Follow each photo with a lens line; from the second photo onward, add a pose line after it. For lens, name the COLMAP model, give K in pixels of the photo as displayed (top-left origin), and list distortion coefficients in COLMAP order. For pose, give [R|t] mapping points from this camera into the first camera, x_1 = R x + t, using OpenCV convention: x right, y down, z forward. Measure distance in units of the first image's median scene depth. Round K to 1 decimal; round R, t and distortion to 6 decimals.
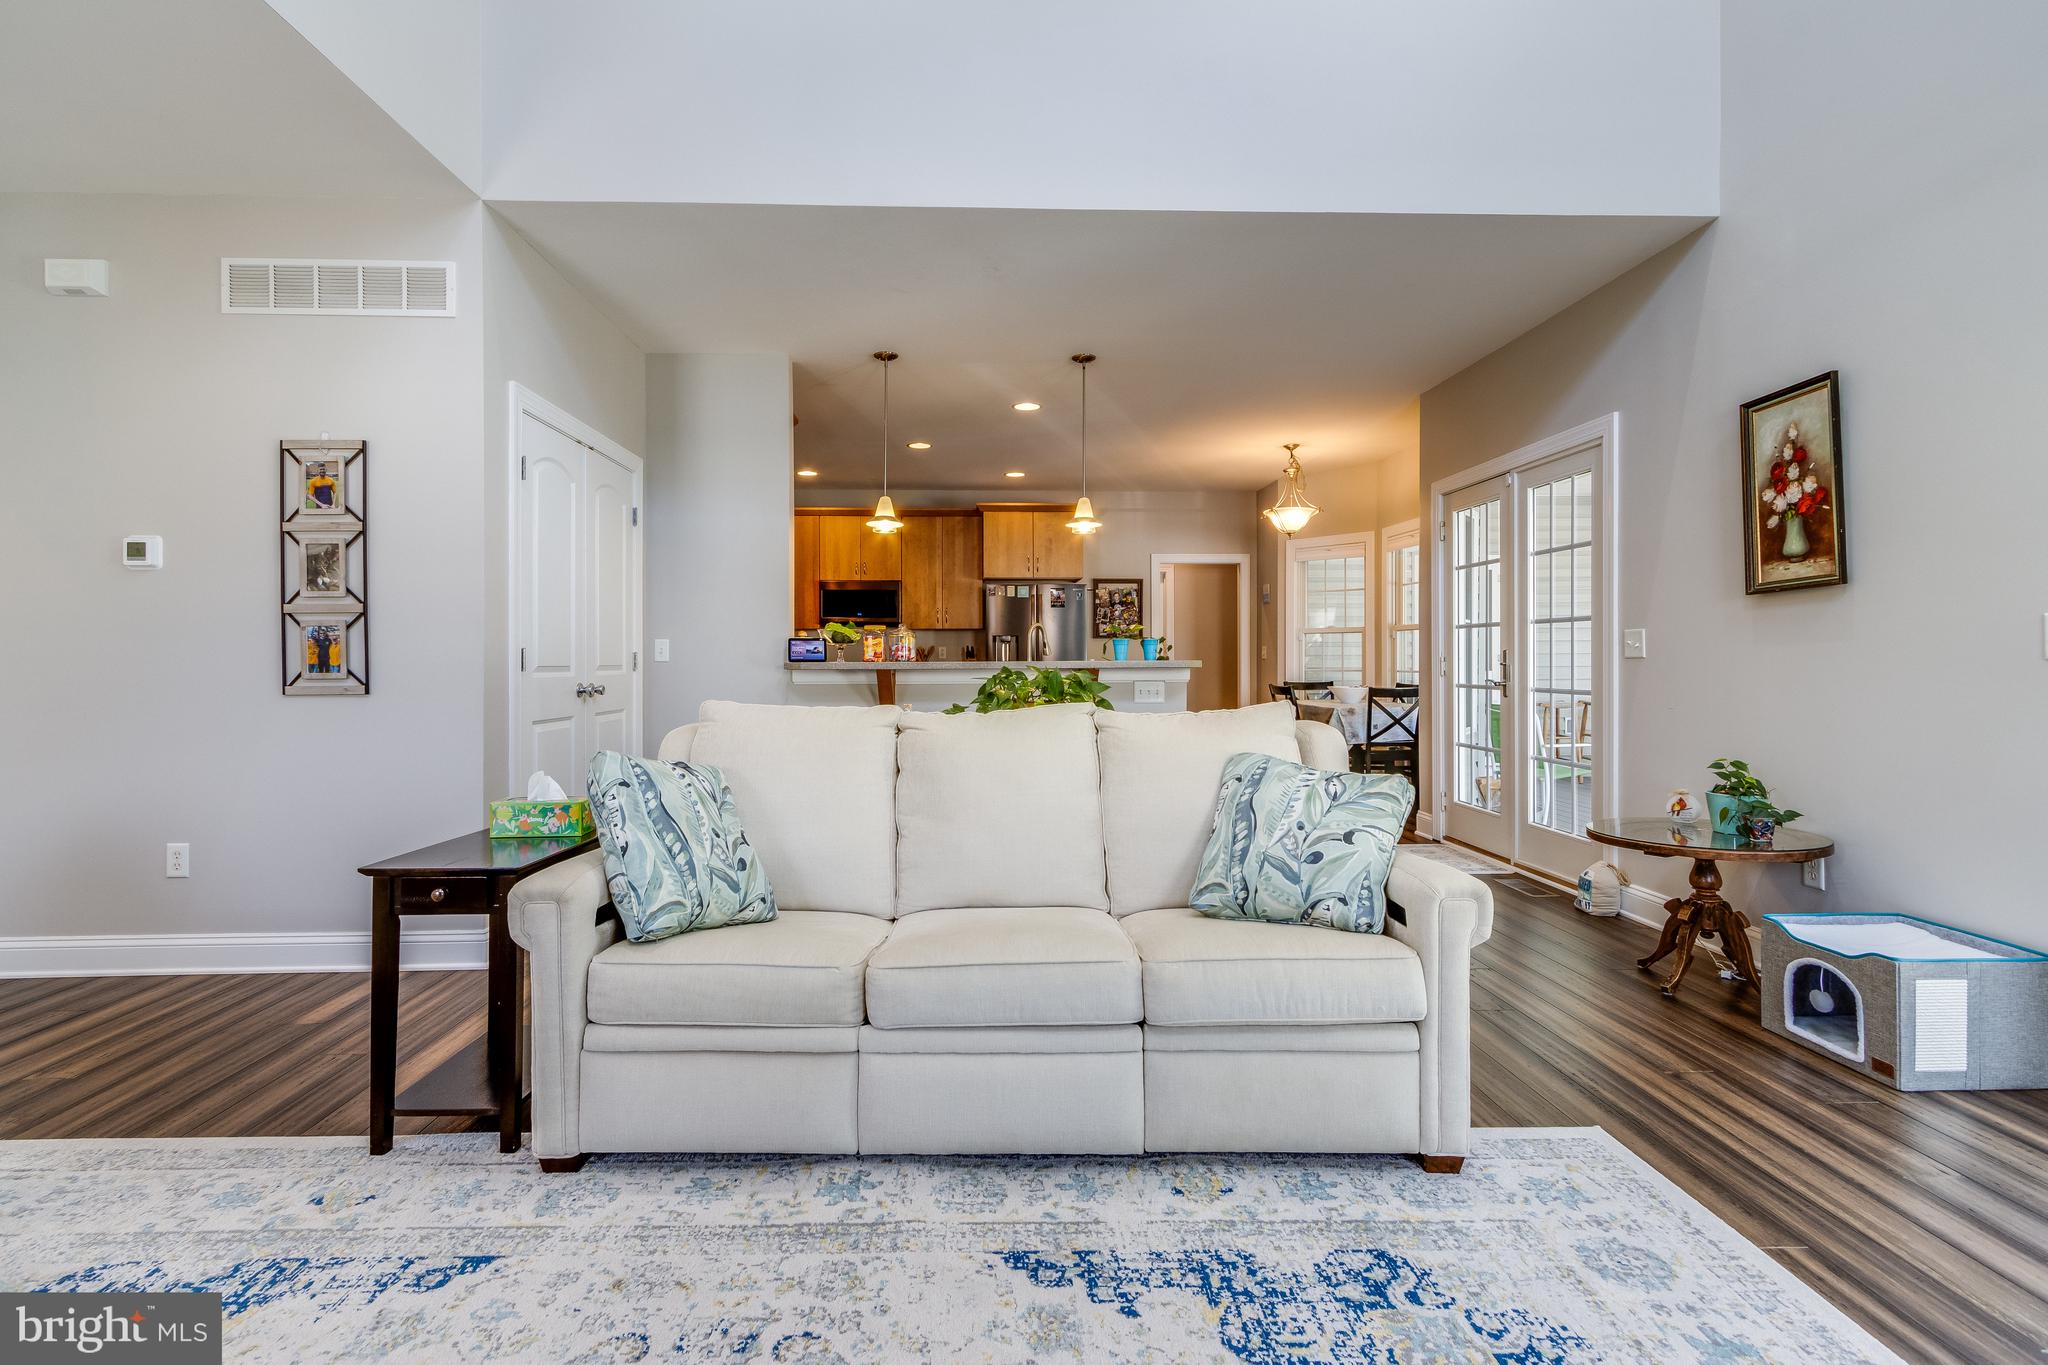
lens RADIAL K [[959.2, 0, 1022.4], [0, 959.2, 677.5], [0, 0, 1]] dist [-0.002587, 0.000112]
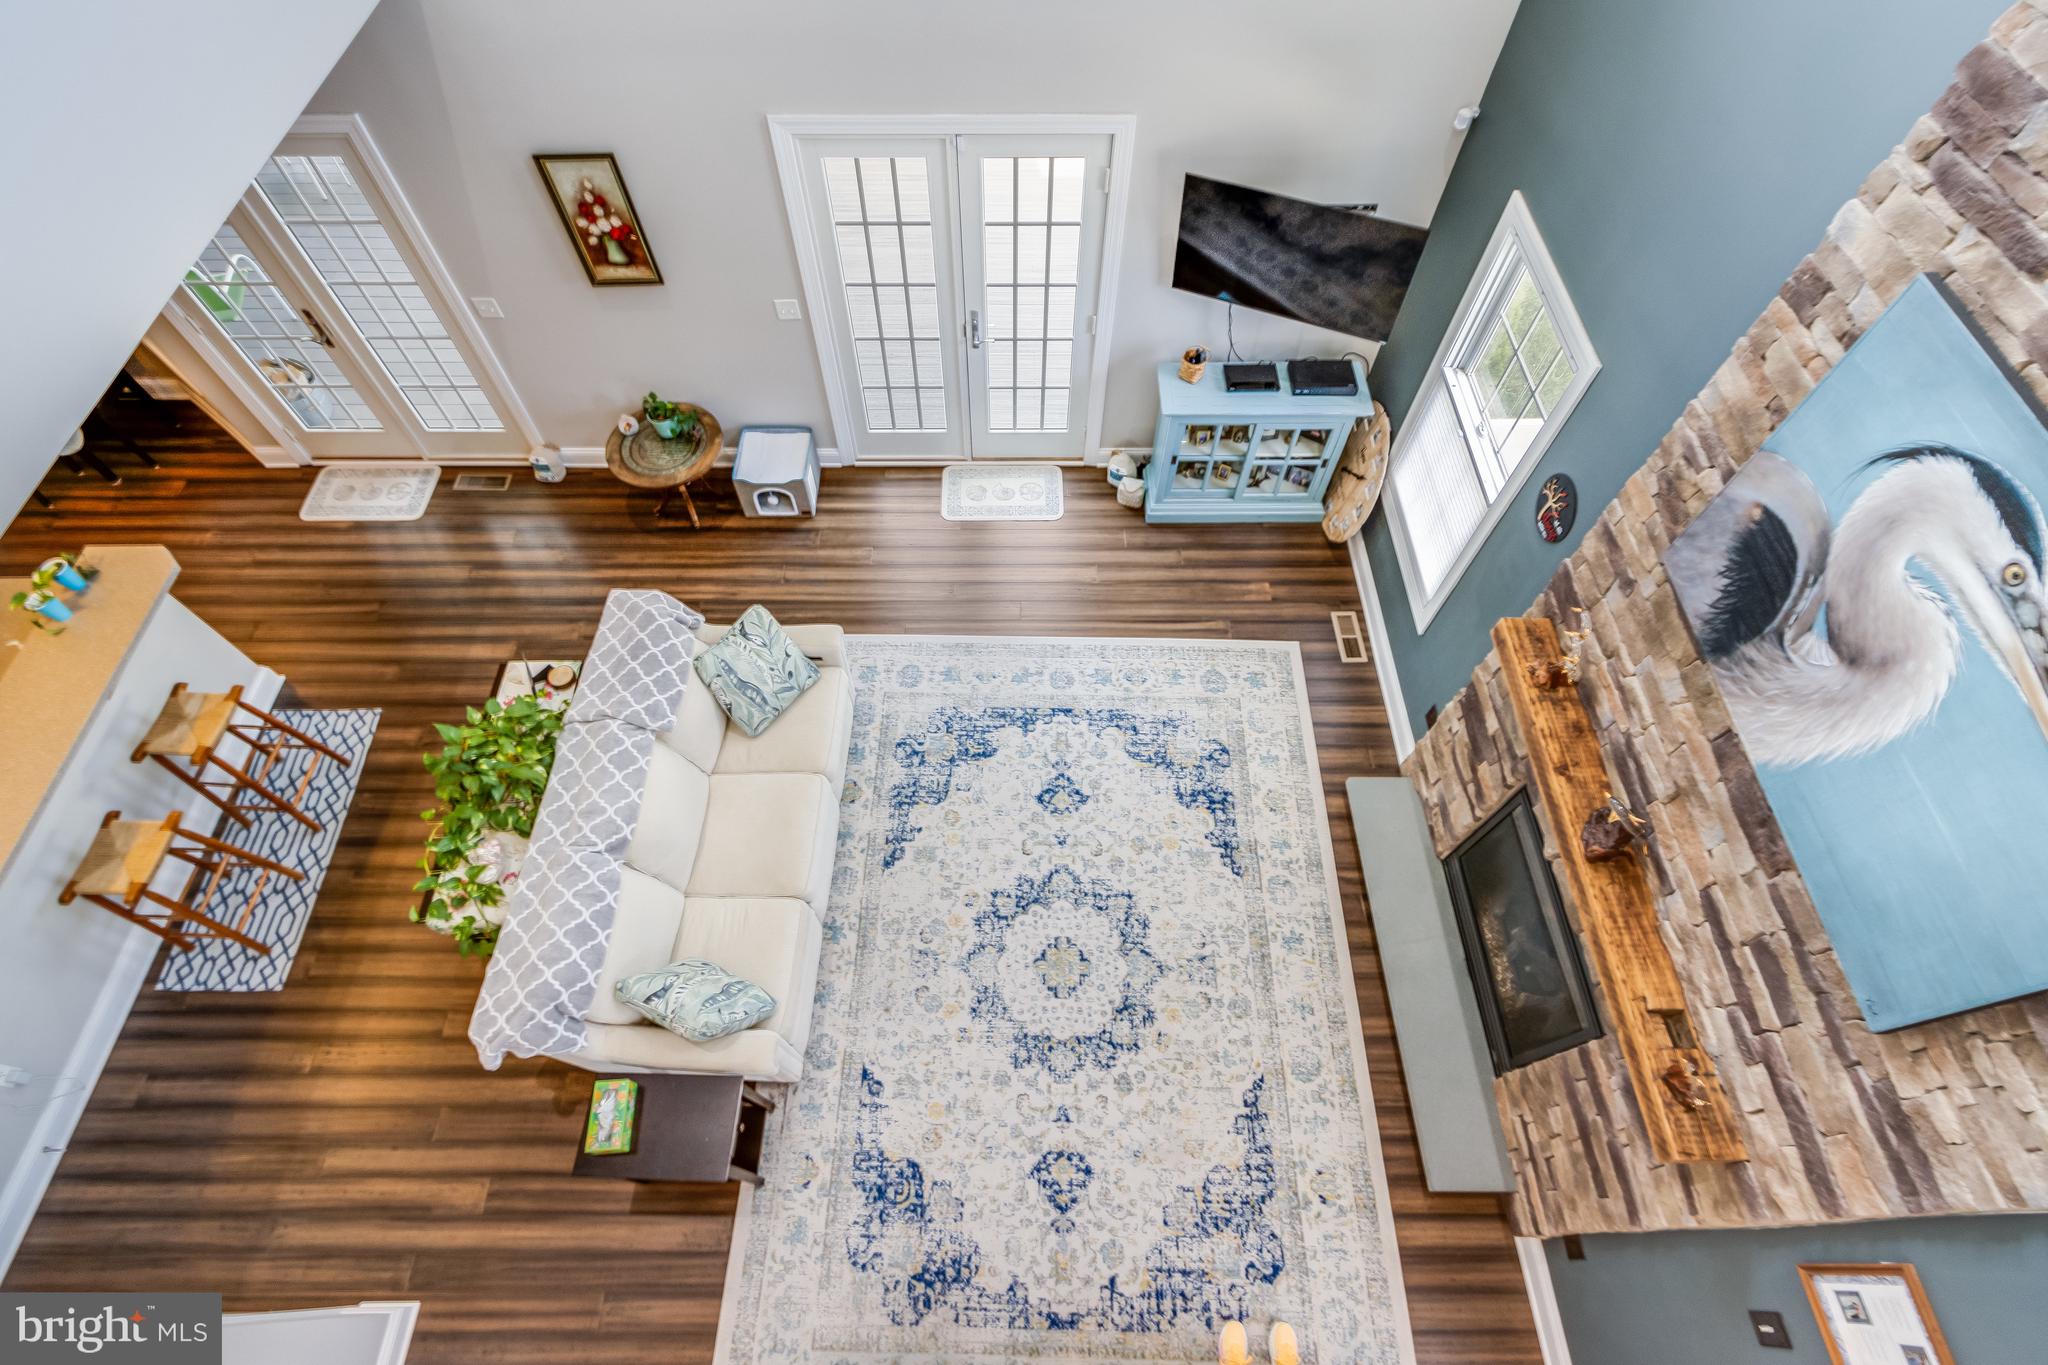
lens RADIAL K [[959.2, 0, 1019.3], [0, 959.2, 682.6], [0, 0, 1]] dist [-0.002587, 0.000112]
pose [[0.028578, -0.846836, 0.531086, -0.559559], [-0.011830, 0.530979, 0.847302, -1.101302], [-0.999522, -0.030497, 0.005156, 0.350160]]
